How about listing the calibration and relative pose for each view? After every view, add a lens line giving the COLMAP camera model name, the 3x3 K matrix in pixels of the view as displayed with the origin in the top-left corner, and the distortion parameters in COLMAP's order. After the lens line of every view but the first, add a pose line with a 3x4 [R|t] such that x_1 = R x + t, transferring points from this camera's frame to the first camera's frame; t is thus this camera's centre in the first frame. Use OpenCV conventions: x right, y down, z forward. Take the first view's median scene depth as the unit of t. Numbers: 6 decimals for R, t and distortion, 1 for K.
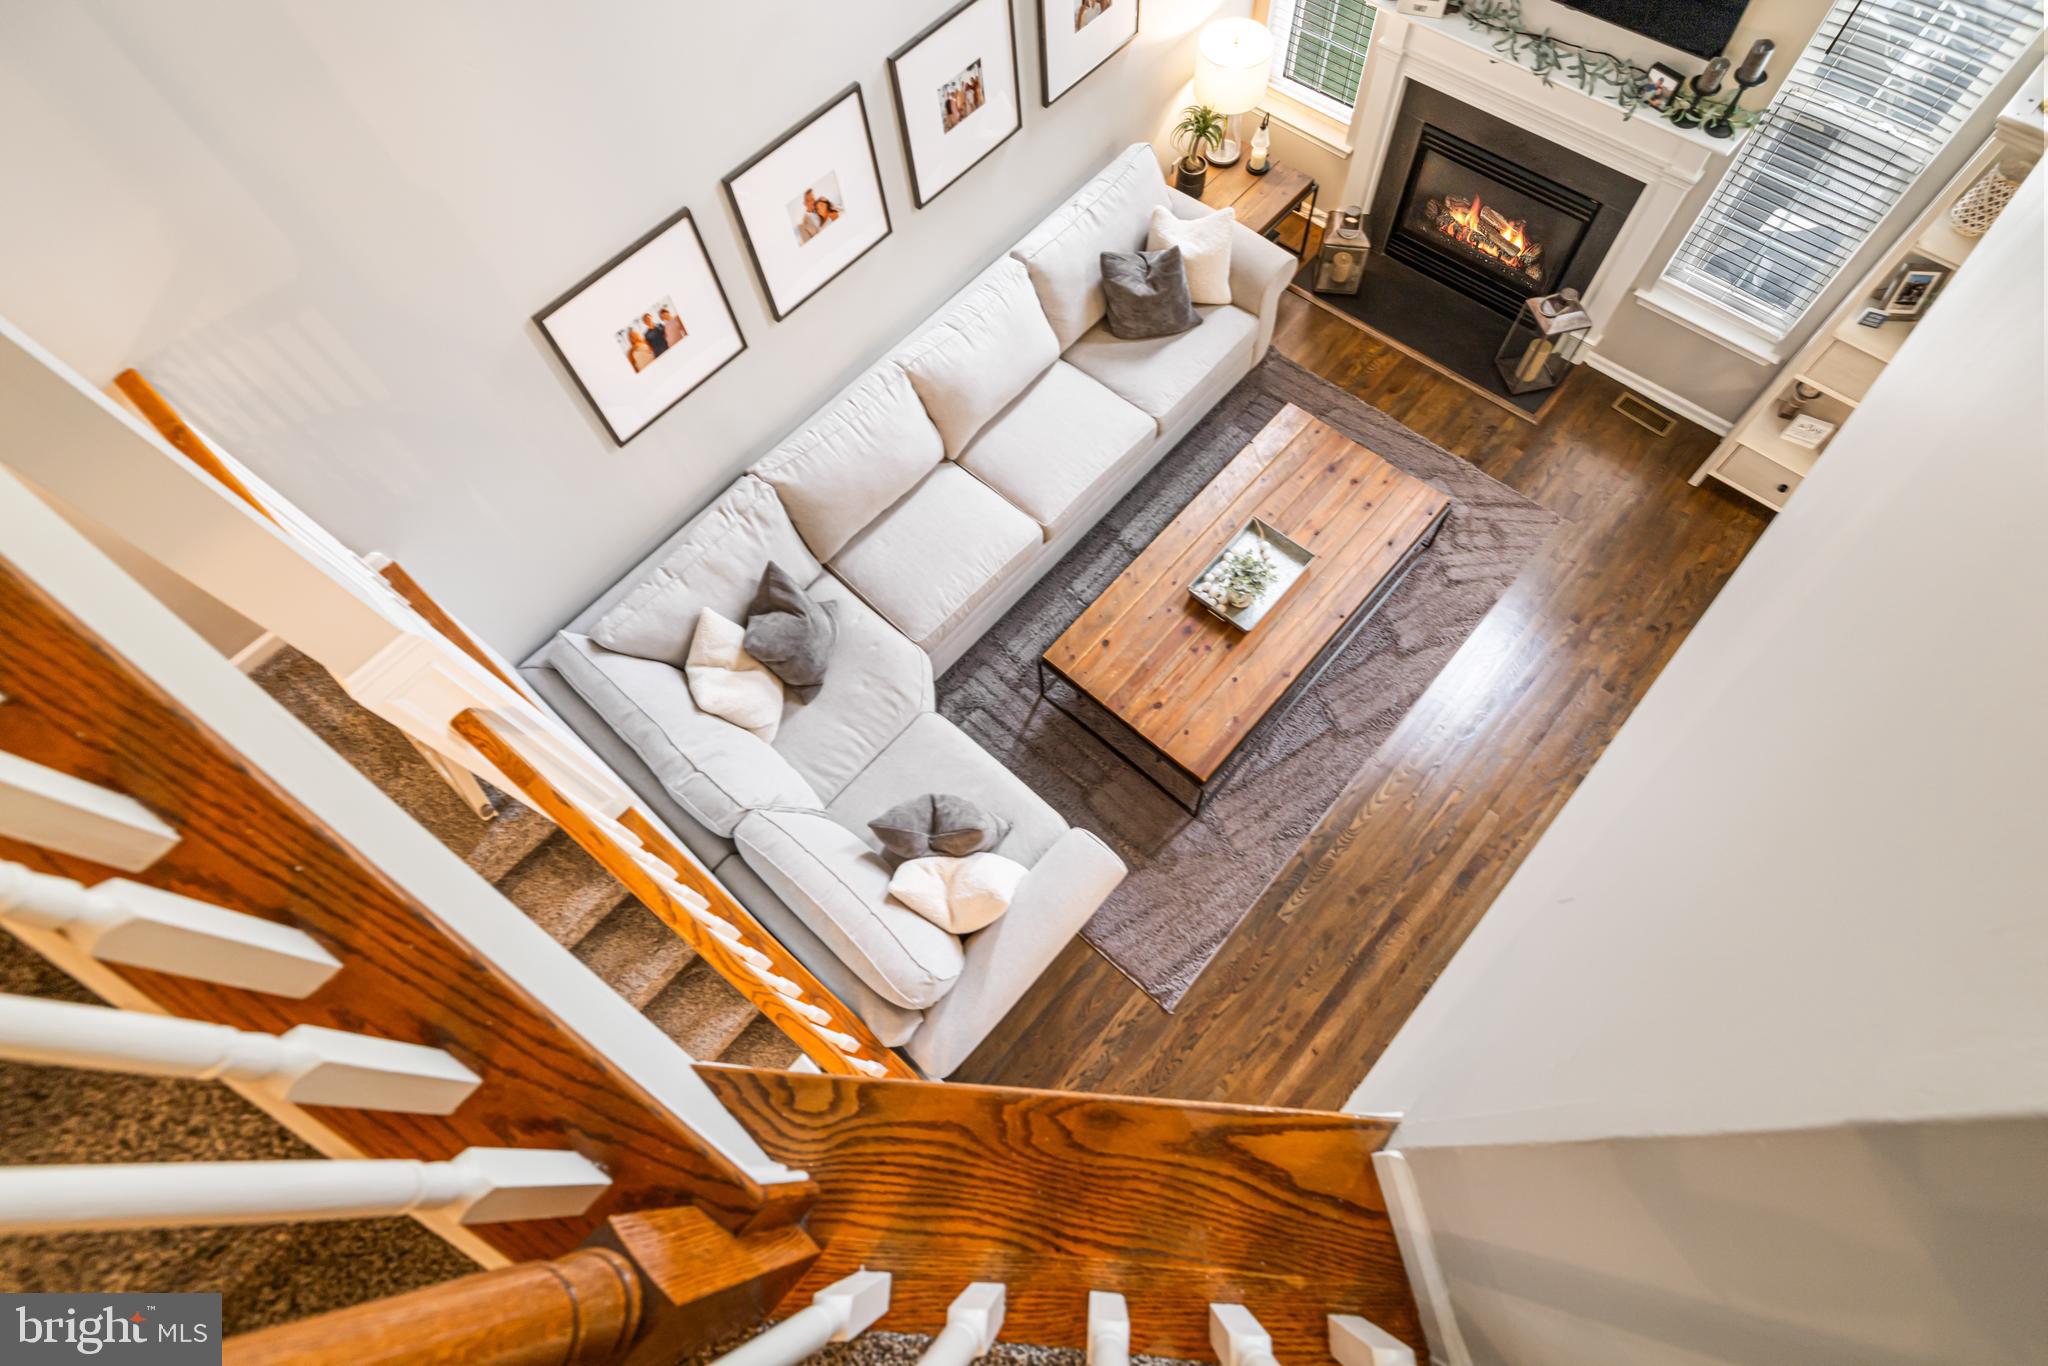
lens RADIAL K [[997.4, 0, 1024.0], [0, 997.4, 683.0], [0, 0, 1]] dist [0.003004, -0.000056]
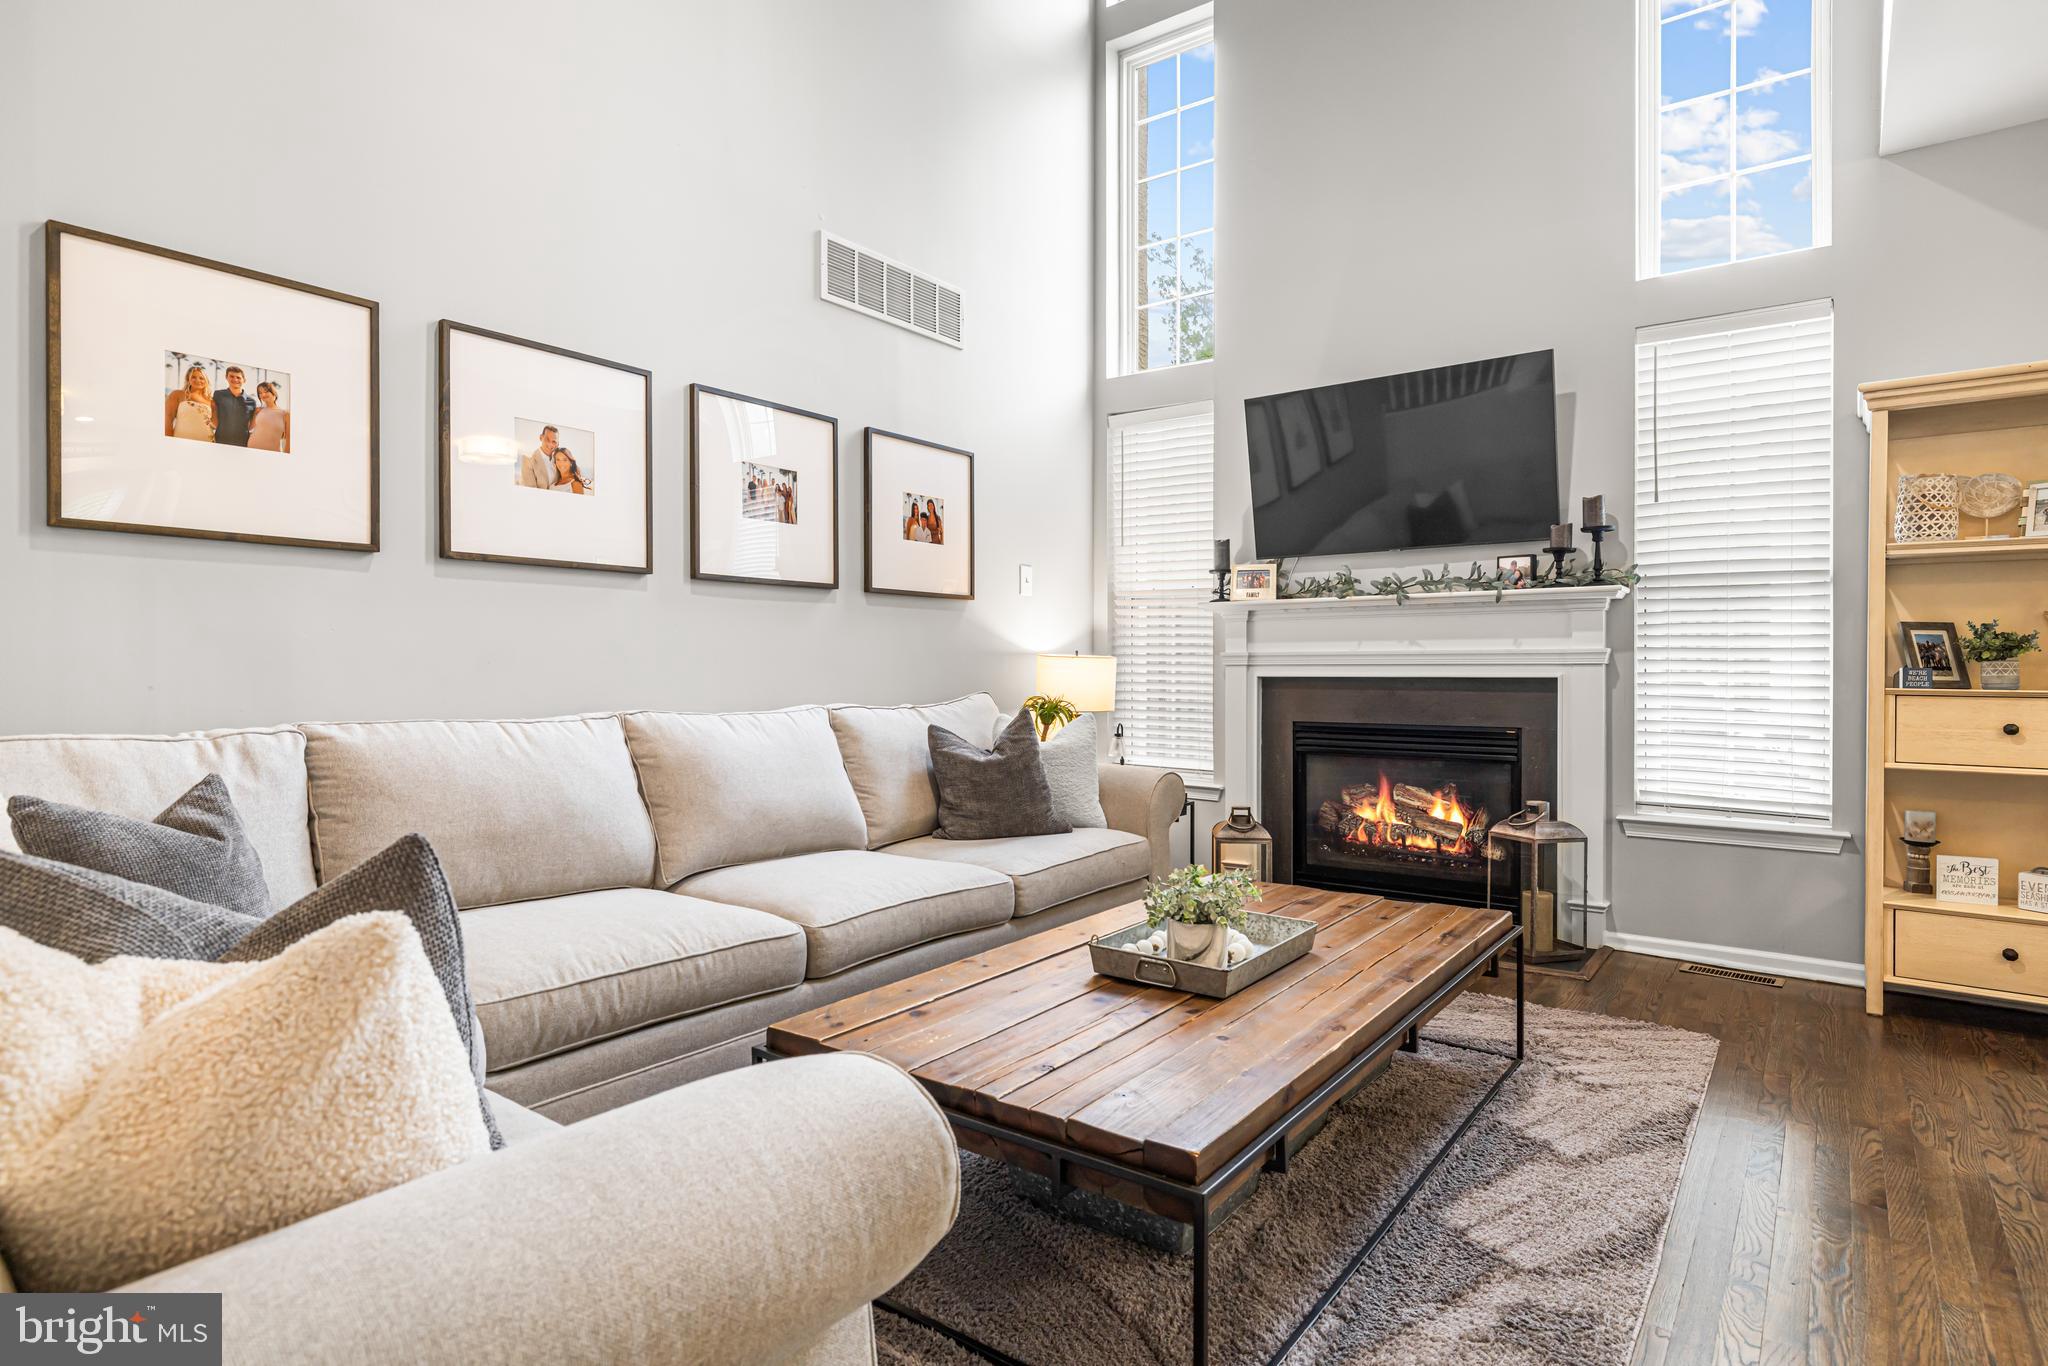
lens RADIAL K [[1080.5, 0, 1024.0], [0, 1080.5, 683.0], [0, 0, 1]] dist [0.004115, -0.000050]
pose [[0.992954, 0.067091, 0.097679, 0.079118], [0.059468, 0.430863, -0.900456, 0.361625], [-0.102498, 0.899920, 0.423838, 0.731272]]
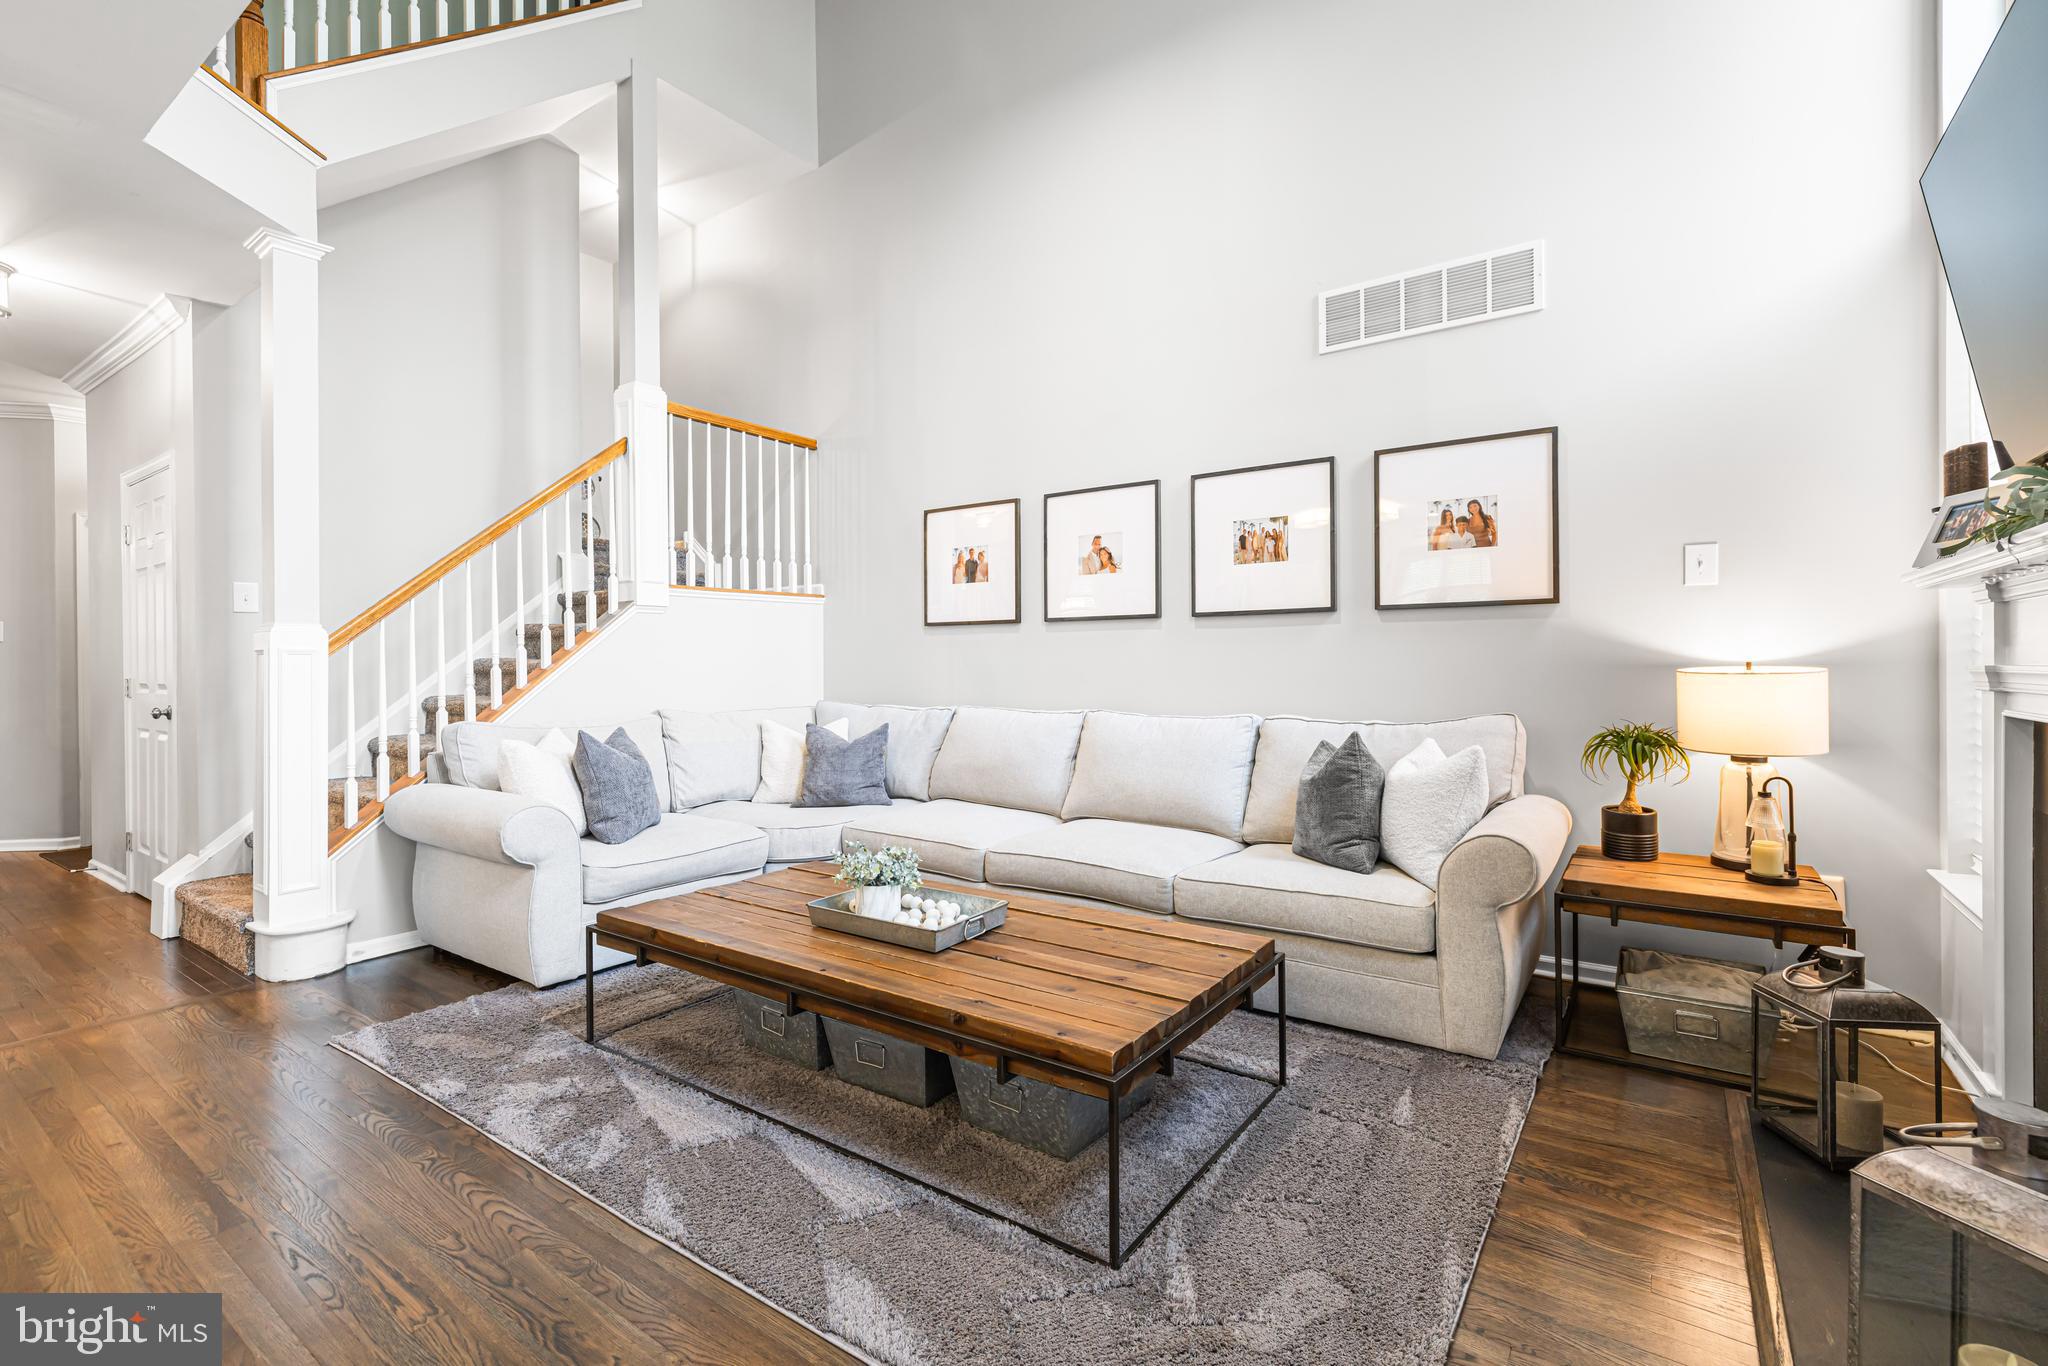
lens RADIAL K [[917.8, 0, 1022.1], [0, 917.8, 673.2], [0, 0, 1]] dist [-0.002069, 0.000474]
pose [[0.122525, 0.071020, -0.989921, 0.910089], [-0.904058, 0.419508, -0.081800, -0.215319], [0.409471, 0.904969, 0.115606, 0.920122]]
